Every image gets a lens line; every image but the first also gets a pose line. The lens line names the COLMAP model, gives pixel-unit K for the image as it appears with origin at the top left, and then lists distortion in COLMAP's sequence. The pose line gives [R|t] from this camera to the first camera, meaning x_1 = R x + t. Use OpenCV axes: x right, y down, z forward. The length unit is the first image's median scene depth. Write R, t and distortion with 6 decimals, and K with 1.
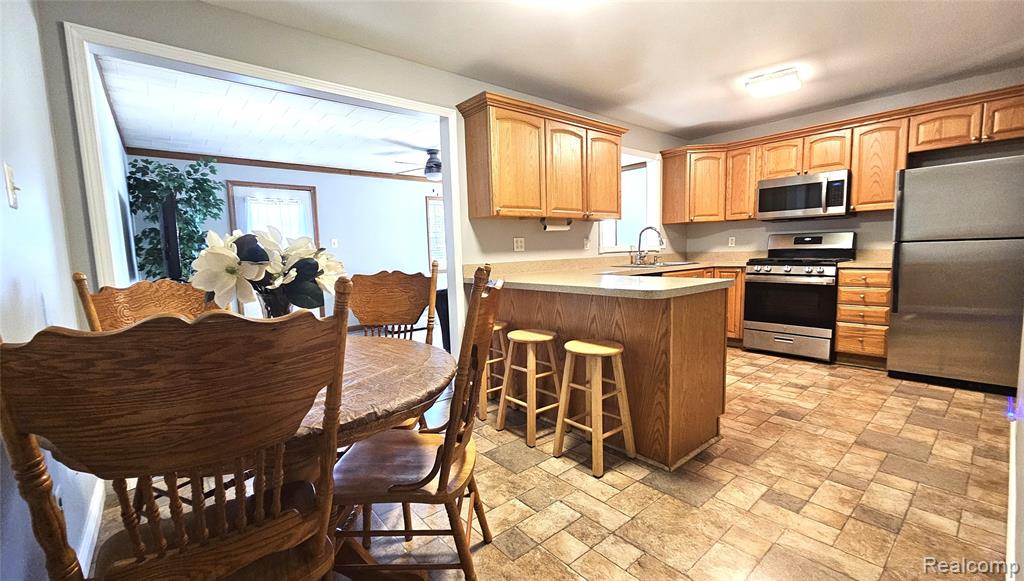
lens RADIAL K [[423.2, 0, 511.3], [0, 423.2, 295.7], [0, 0, 1]] dist [-0.006210, -0.000530]
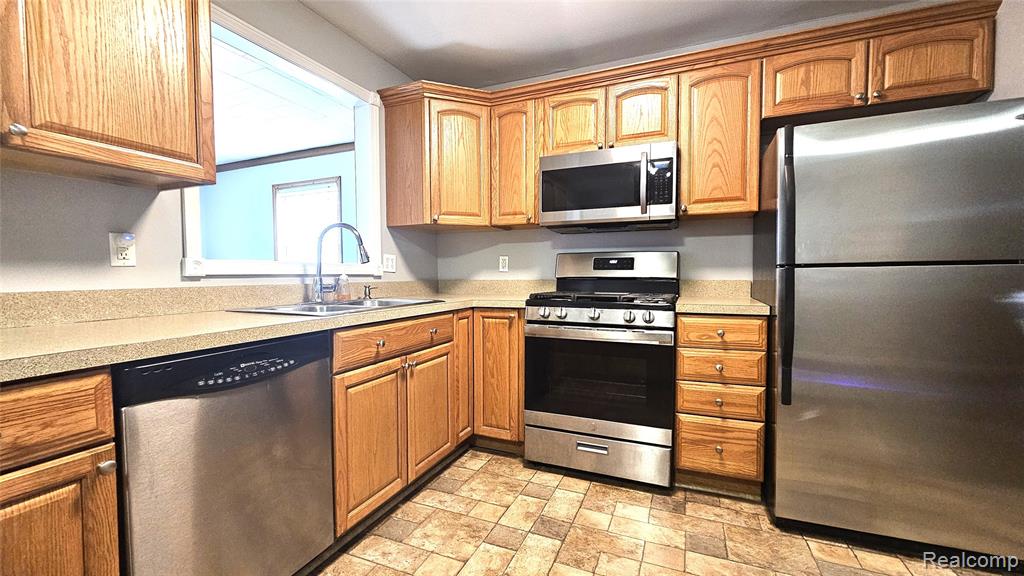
lens RADIAL K [[417.2, 0, 508.7], [0, 417.2, 290.7], [0, 0, 1]] dist [-0.003379, -0.000529]
pose [[0.892196, 0.008077, 0.451577, 0.338456], [0.025986, 0.997266, -0.069180, -0.062294], [-0.450901, 0.073457, 0.889546, 0.610994]]
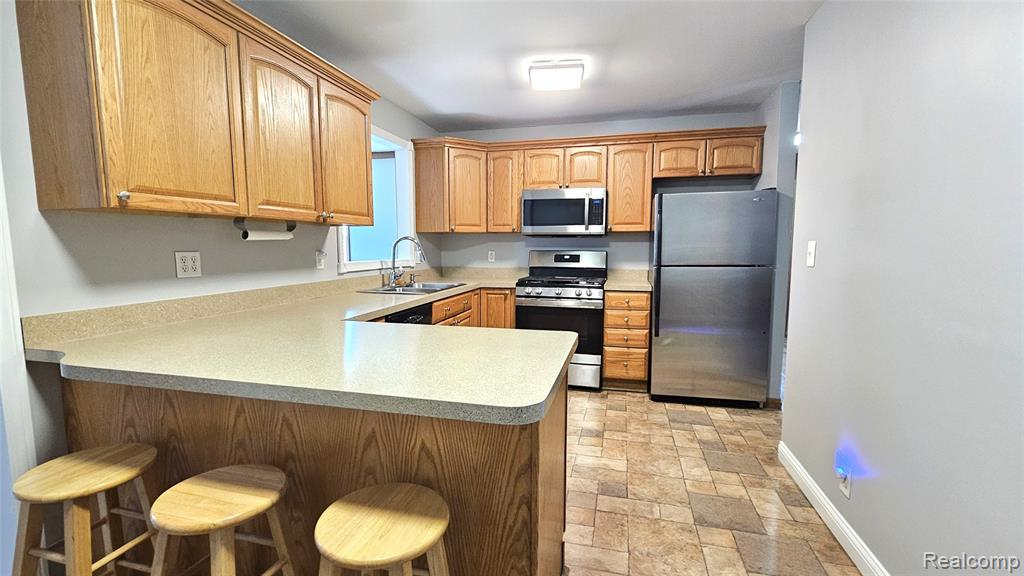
lens RADIAL K [[441.6, 0, 507.3], [0, 441.6, 292.4], [0, 0, 1]] dist [-0.000220, -0.000346]
pose [[0.813967, -0.030602, 0.580105, 0.020316], [0.037549, 0.999295, 0.000029, -0.068519], [-0.579696, 0.021758, 0.814542, 0.311283]]
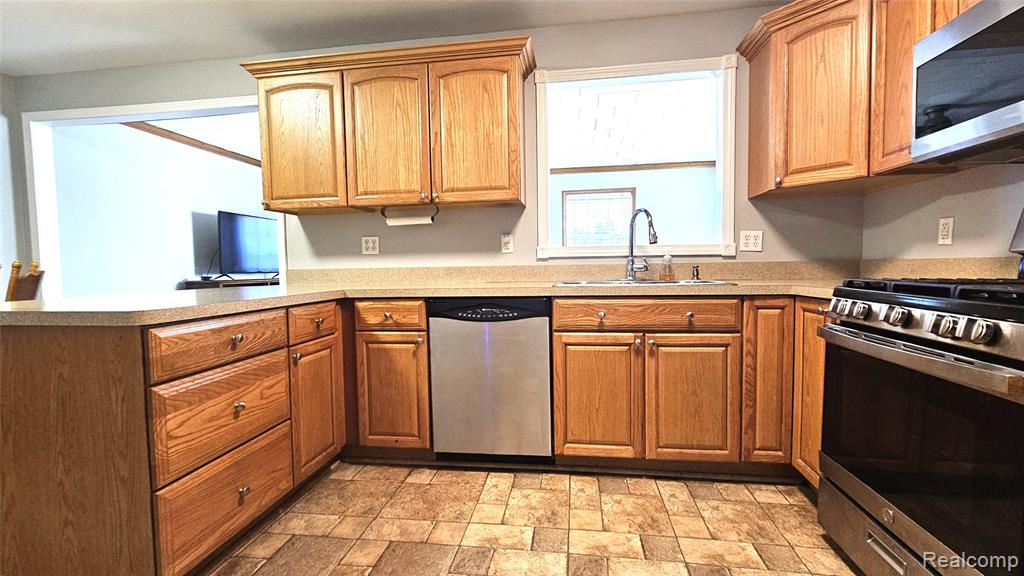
lens RADIAL K [[456.6, 0, 506.1], [0, 456.6, 291.1], [0, 0, 1]] dist [0.000312, -0.000123]
pose [[0.658524, 0.062067, -0.749996, 0.749864], [-0.084942, 0.996355, 0.007873, -0.063872], [0.747750, 0.058521, 0.661396, 0.617266]]
